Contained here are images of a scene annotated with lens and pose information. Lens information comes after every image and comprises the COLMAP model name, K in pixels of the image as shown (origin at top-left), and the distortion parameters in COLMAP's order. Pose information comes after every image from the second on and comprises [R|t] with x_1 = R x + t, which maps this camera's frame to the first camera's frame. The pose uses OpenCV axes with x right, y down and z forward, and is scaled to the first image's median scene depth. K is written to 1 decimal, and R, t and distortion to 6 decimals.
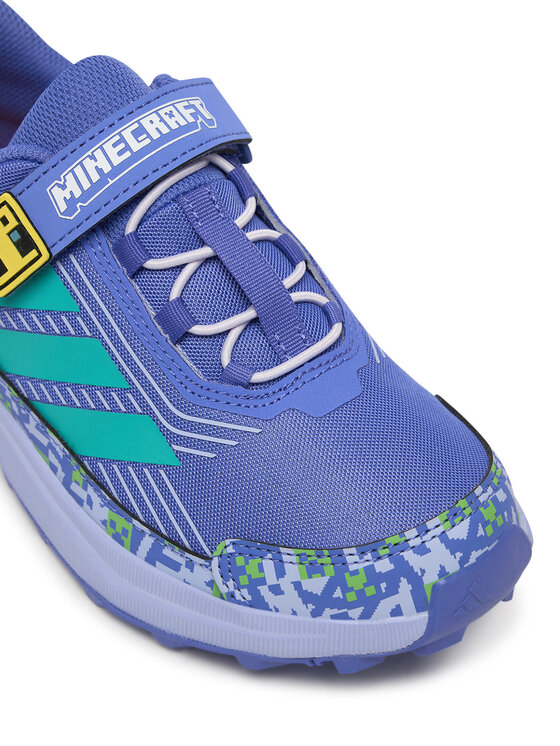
lens RADIAL K [[1720.4, 0, 280.0], [0, 1720.4, 373.0], [0, 0, 1]] dist [-0.079728, -0.341837]
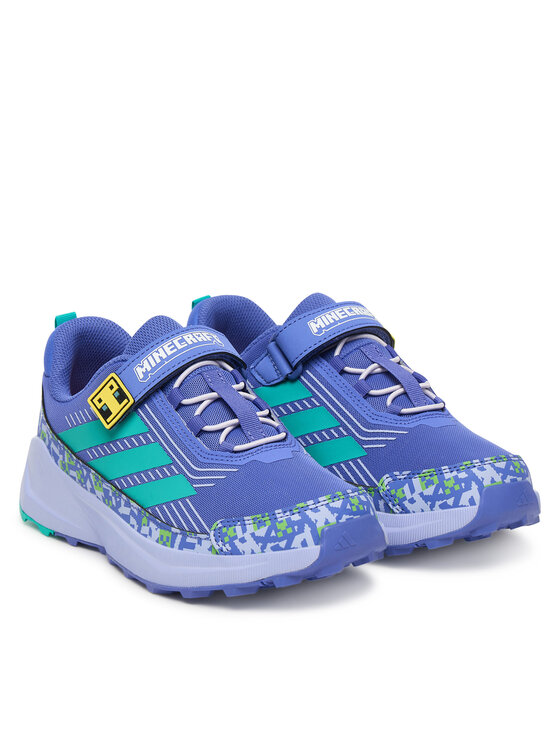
lens RADIAL K [[2255.6, 0, 280.0], [0, 2255.6, 373.0], [0, 0, 1]] dist [0.043380, 0.007472]
pose [[0.994313, -0.033652, -0.101041, 0.288714], [-0.015332, 0.893648, -0.448506, 1.047281], [0.105388, 0.447504, 0.888050, -1.257960]]
